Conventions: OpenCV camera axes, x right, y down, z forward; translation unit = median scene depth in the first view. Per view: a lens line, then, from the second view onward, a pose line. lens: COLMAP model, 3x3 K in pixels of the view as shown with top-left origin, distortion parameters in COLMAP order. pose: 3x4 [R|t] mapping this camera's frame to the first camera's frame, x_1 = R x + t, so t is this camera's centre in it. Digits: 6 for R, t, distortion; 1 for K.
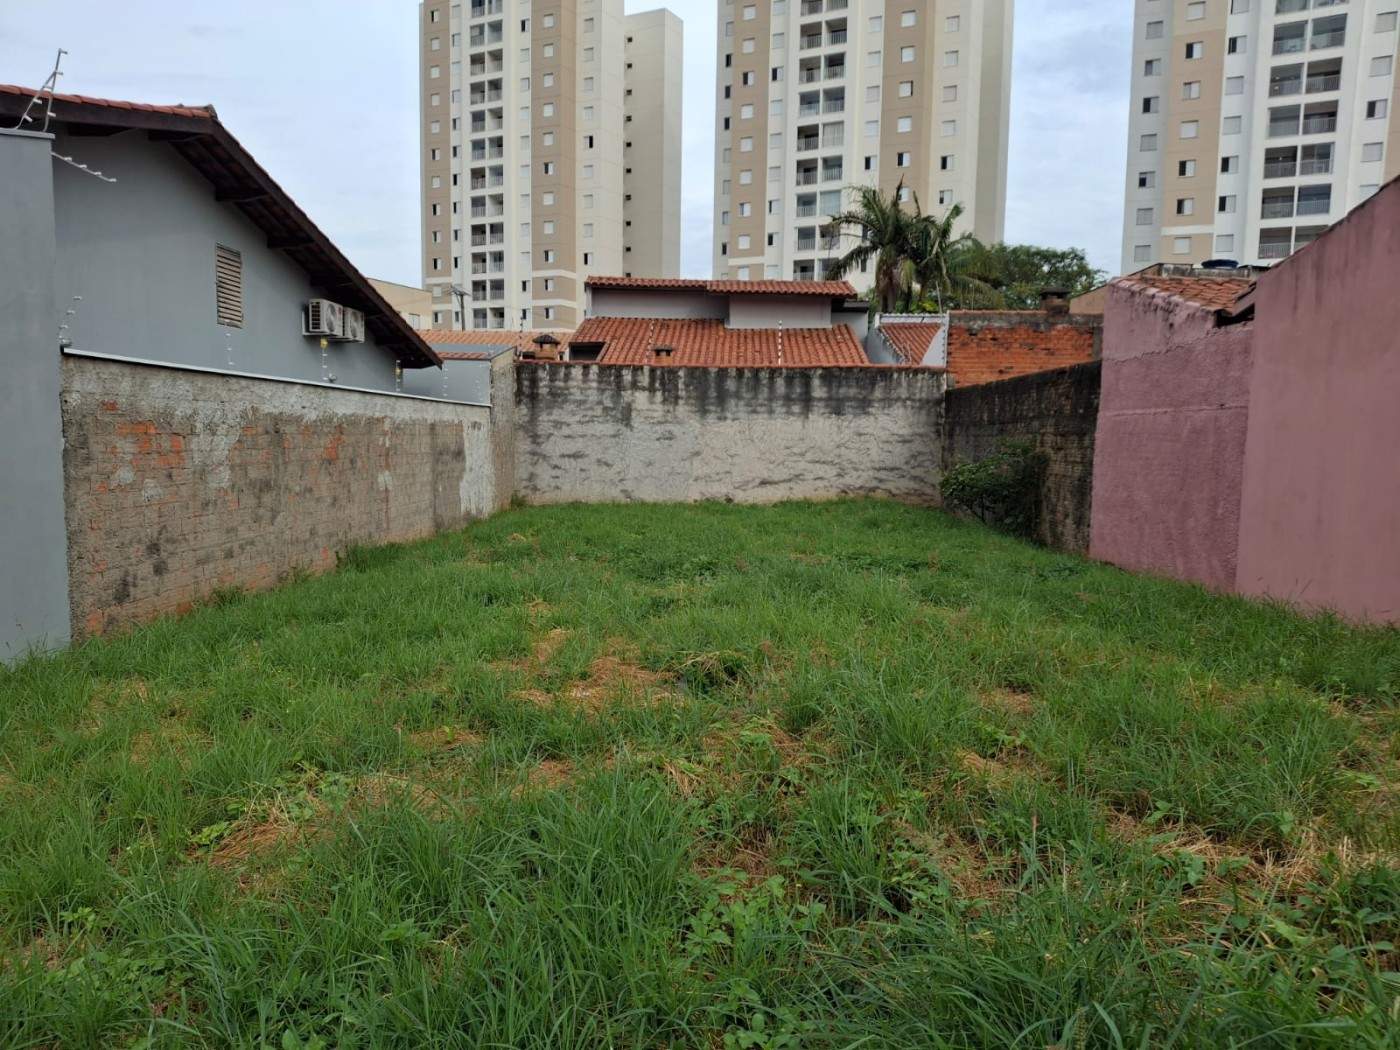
lens RADIAL K [[1080.9, 0, 702.2], [0, 1080.9, 535.2], [0, 0, 1]] dist [0.166460, -0.380124]
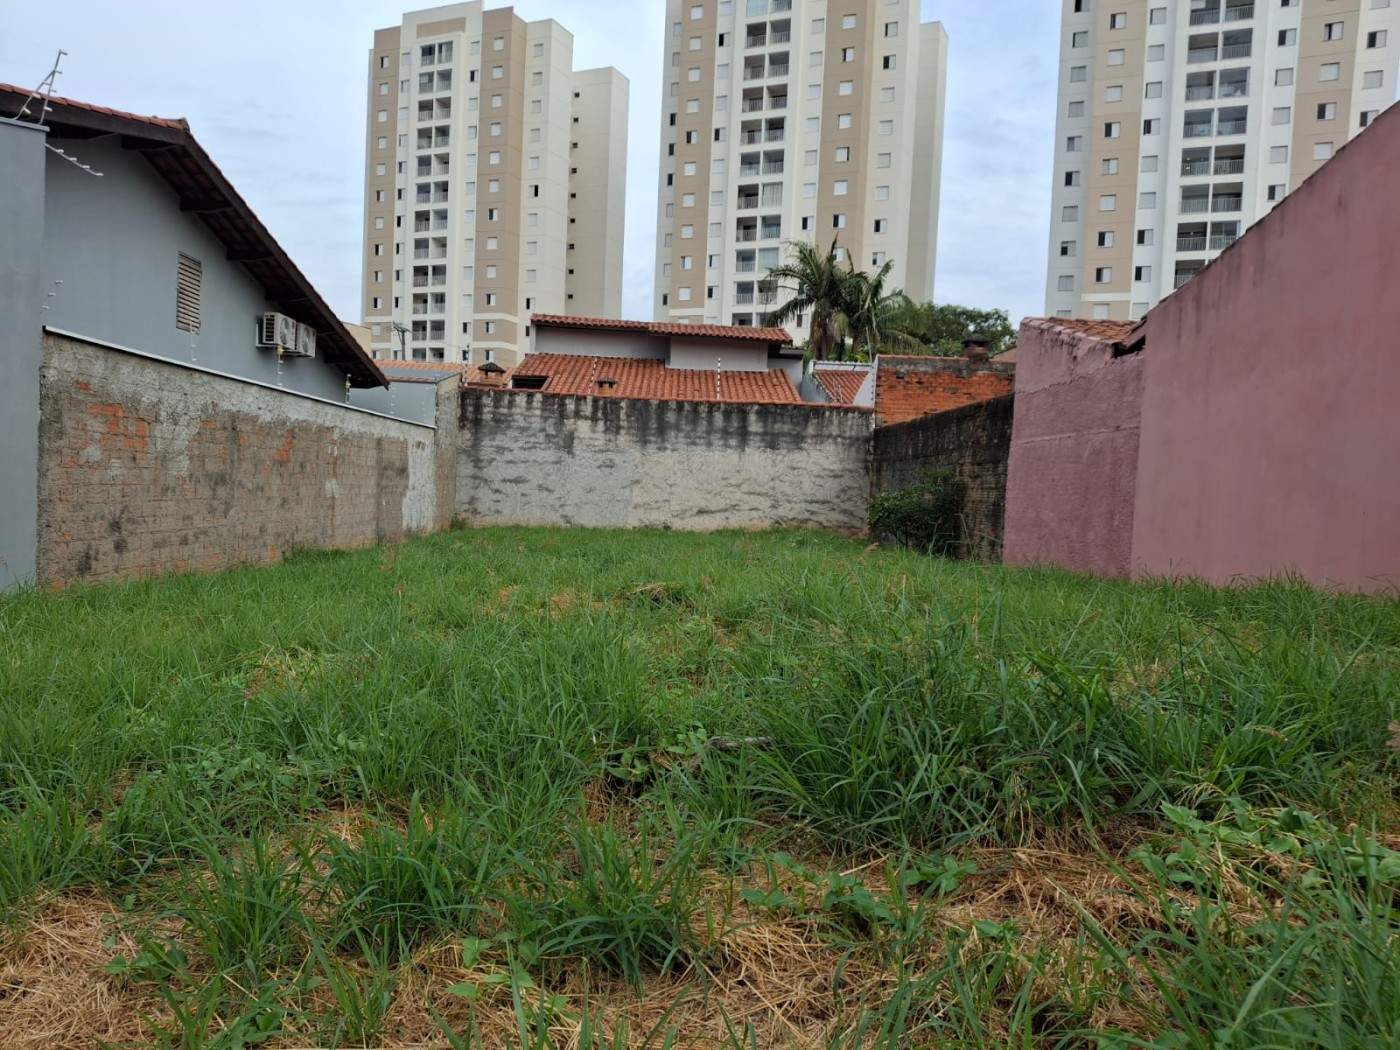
lens RADIAL K [[1082.3, 0, 708.2], [0, 1082.3, 528.9], [0, 0, 1]] dist [0.162006, -0.361848]
pose [[0.997537, 0.025009, 0.065526, -0.003281], [-0.021429, 0.998269, -0.054774, 0.024214], [-0.066783, 0.053235, 0.996346, -0.030302]]
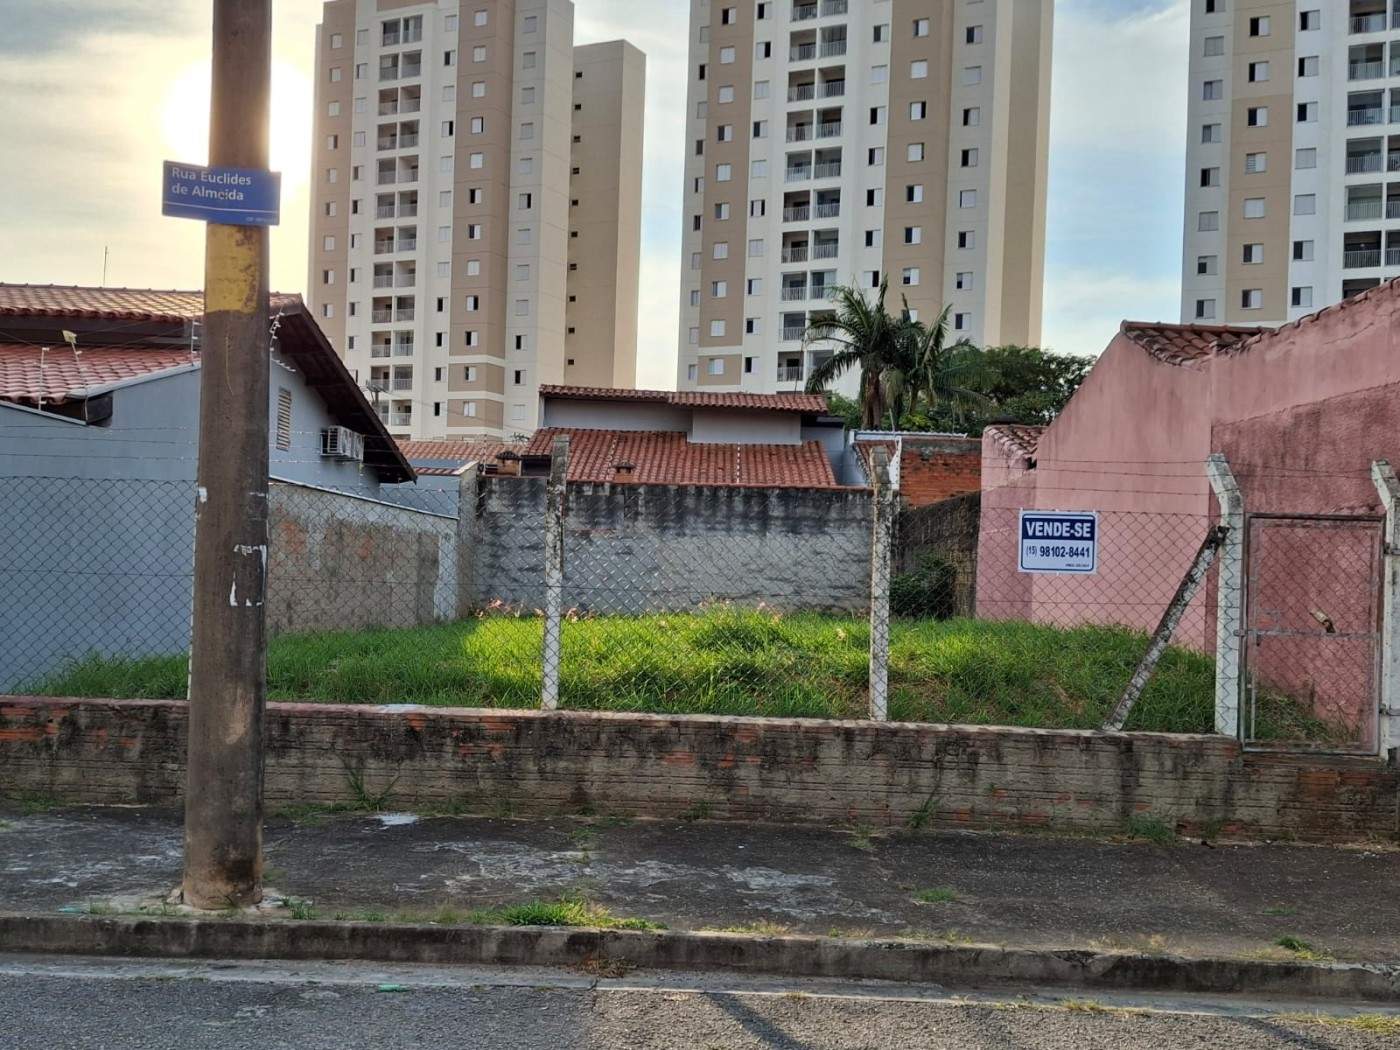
lens RADIAL K [[1604.3, 0, 700.0], [0, 1604.3, 525.0], [0, 0, 1]] dist [0.226313, -0.637856]
pose [[0.999579, 0.017226, 0.023356, 0.001093], [-0.014229, 0.992319, -0.122884, 0.066957], [-0.025294, 0.122500, 0.992146, -0.489120]]
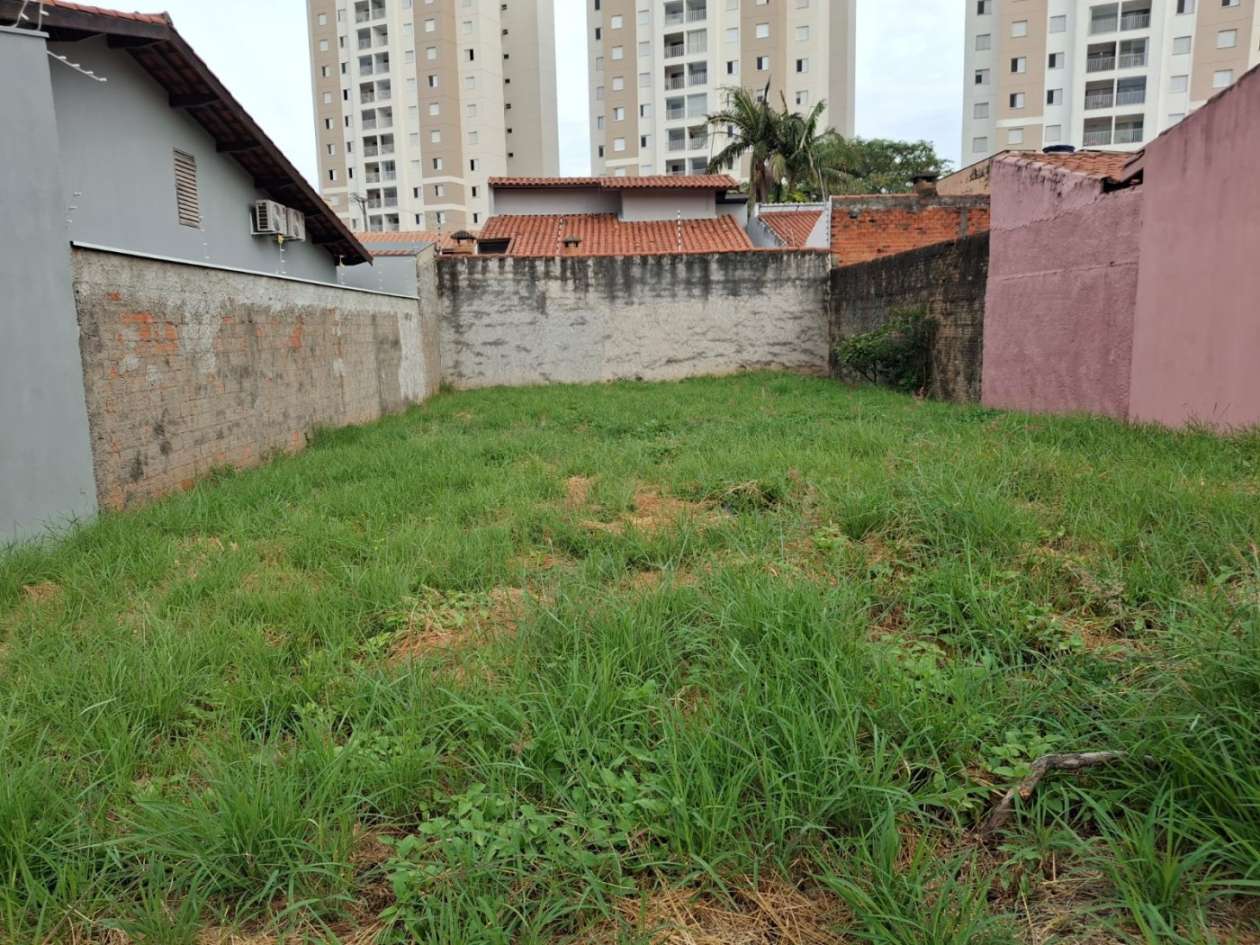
lens RADIAL K [[980.0, 0, 632.5], [0, 980.0, 481.9], [0, 0, 1]] dist [0.119066, -0.267274]
pose [[0.997755, -0.046888, 0.047815, -0.034327], [0.043793, 0.996998, 0.063845, 0.008593], [-0.050665, -0.061608, 0.996814, 0.000923]]
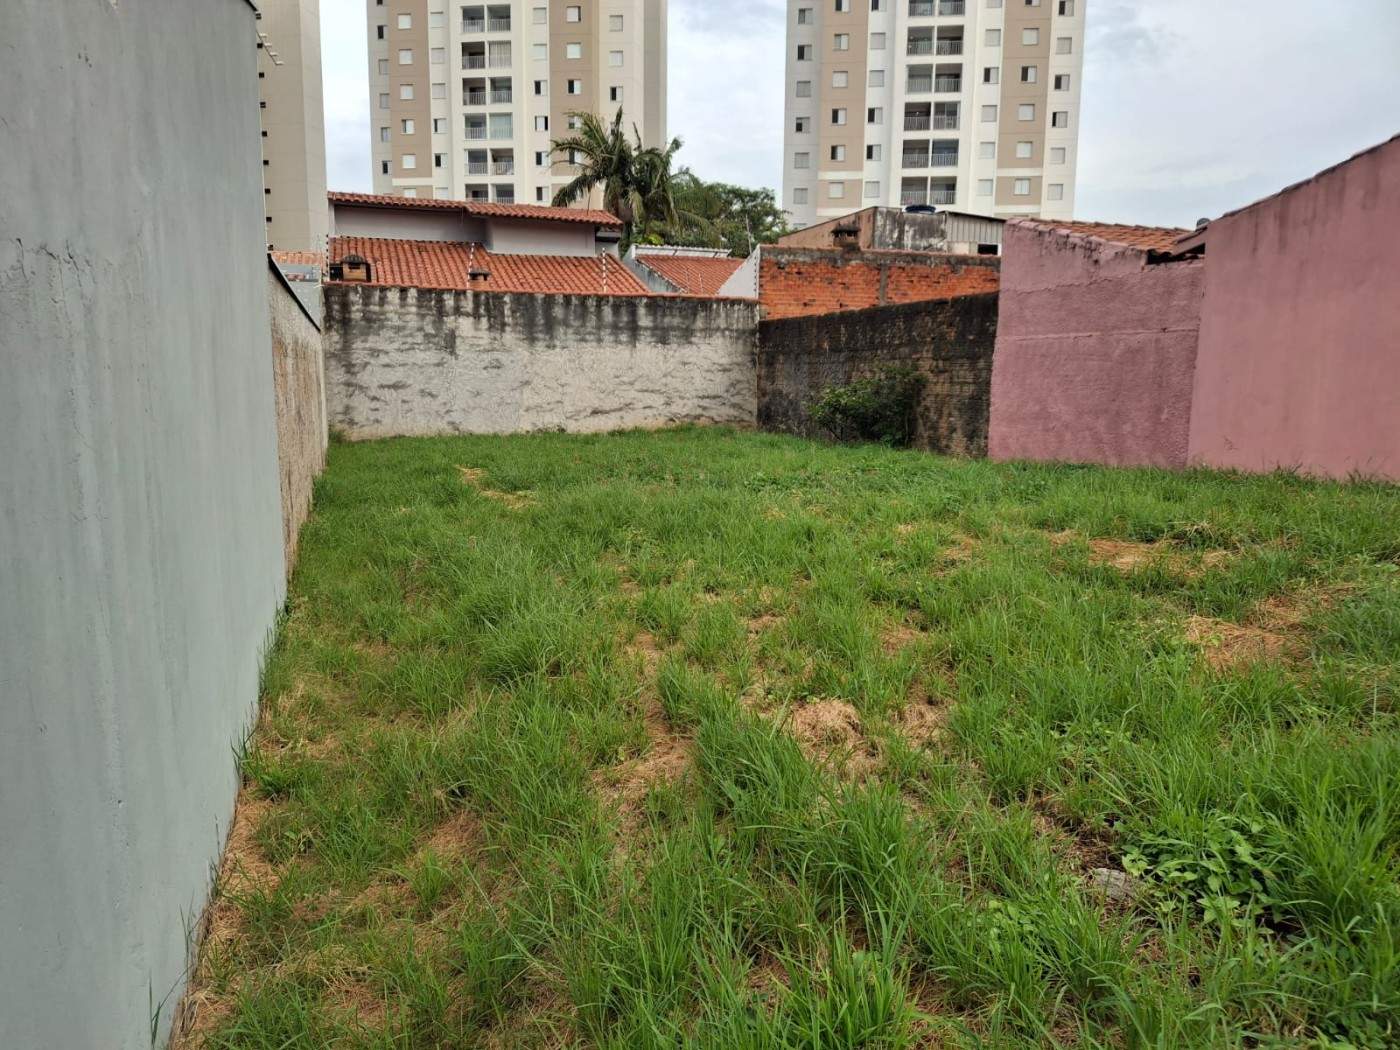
lens RADIAL K [[1097.9, 0, 705.8], [0, 1097.9, 547.7], [0, 0, 1]] dist [0.134771, -0.346838]
pose [[0.938922, -0.060773, 0.338722, -0.199358], [0.038429, 0.996643, 0.072294, 0.006639], [-0.341978, -0.054862, 0.938105, 0.003260]]
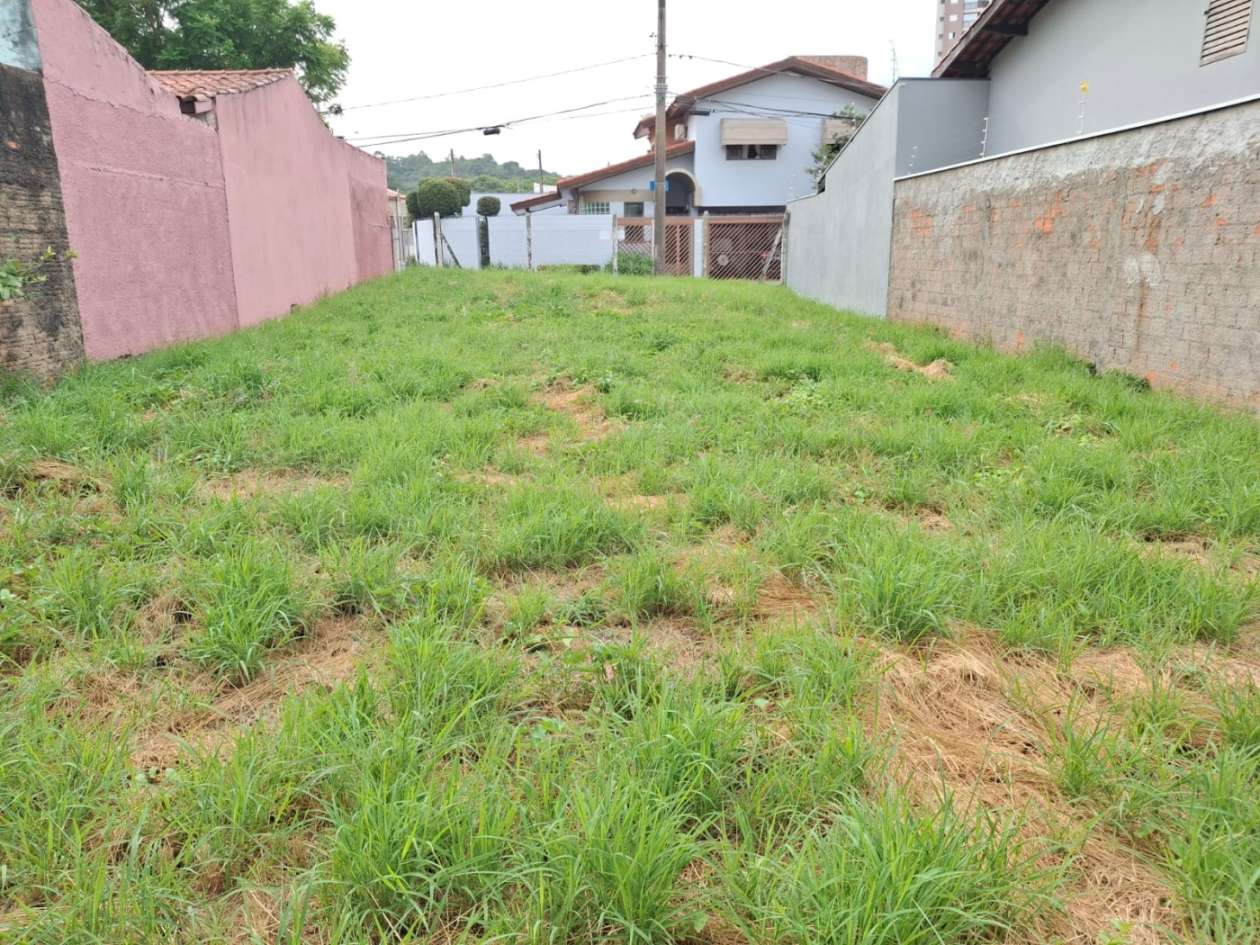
lens RADIAL K [[902.1, 0, 630.0], [0, 902.1, 472.5], [0, 0, 1]] dist [0.034663, -0.047207]
pose [[-0.997326, 0.012184, -0.072057, 0.025129], [-0.012065, 0.945027, 0.326771, -0.069765], [0.072077, 0.326767, -0.942353, 0.990236]]
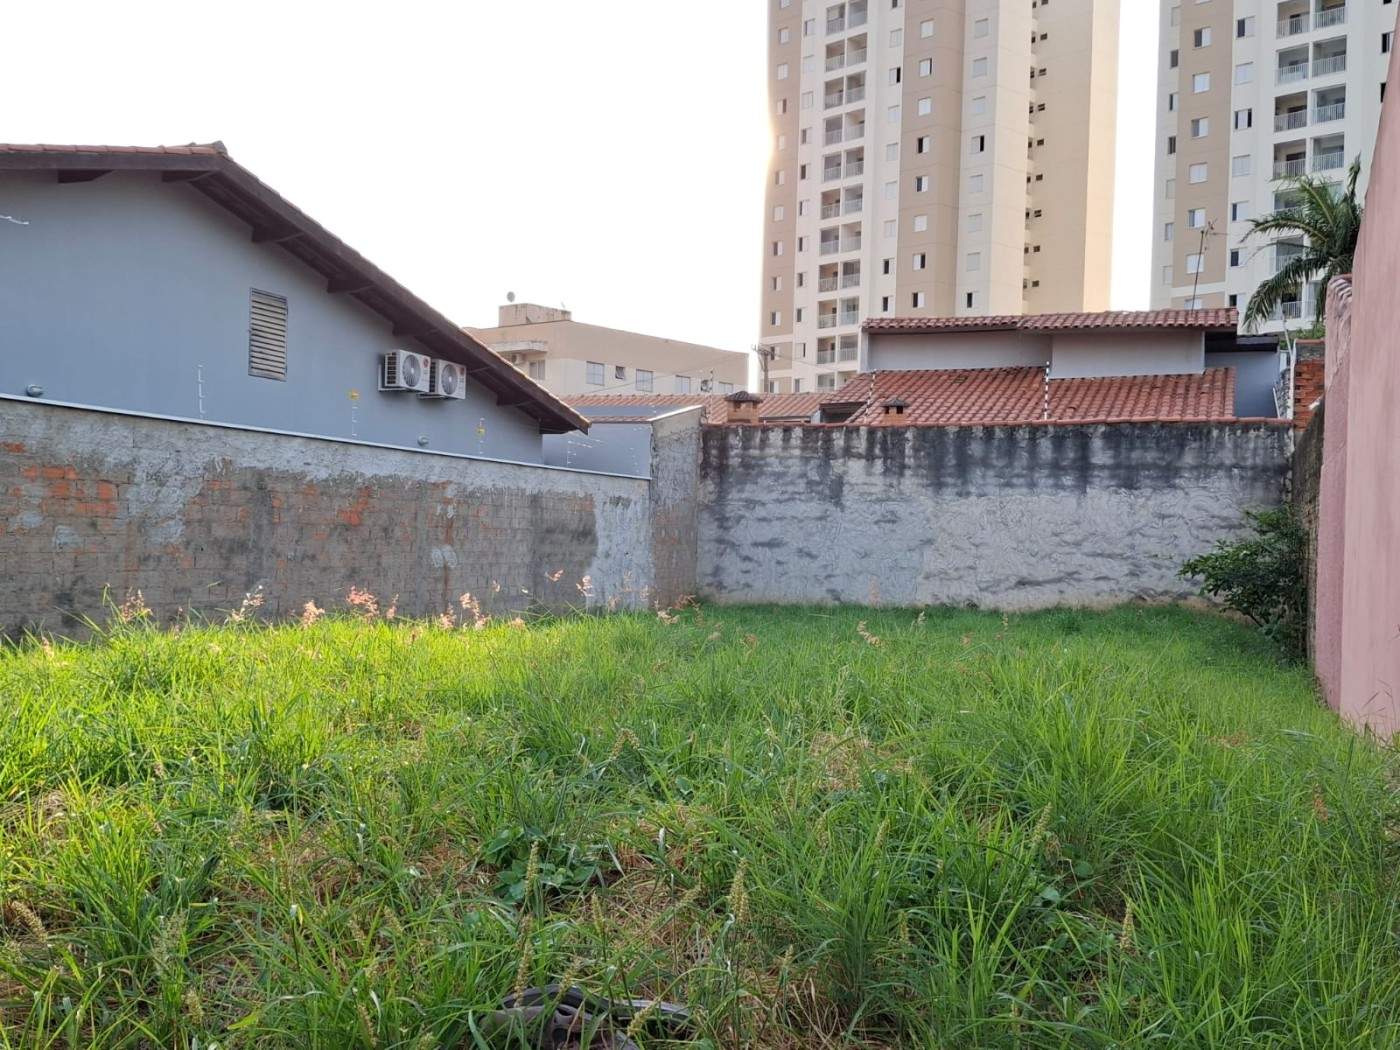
lens RADIAL K [[1544.1, 0, 700.0], [0, 1544.1, 525.0], [0, 0, 1]] dist [0.256786, -0.729578]
pose [[0.947247, 0.001384, -0.320502, 0.186531], [-0.036496, 0.993952, -0.103572, 0.028425], [0.318421, 0.109806, 0.941568, -0.047082]]
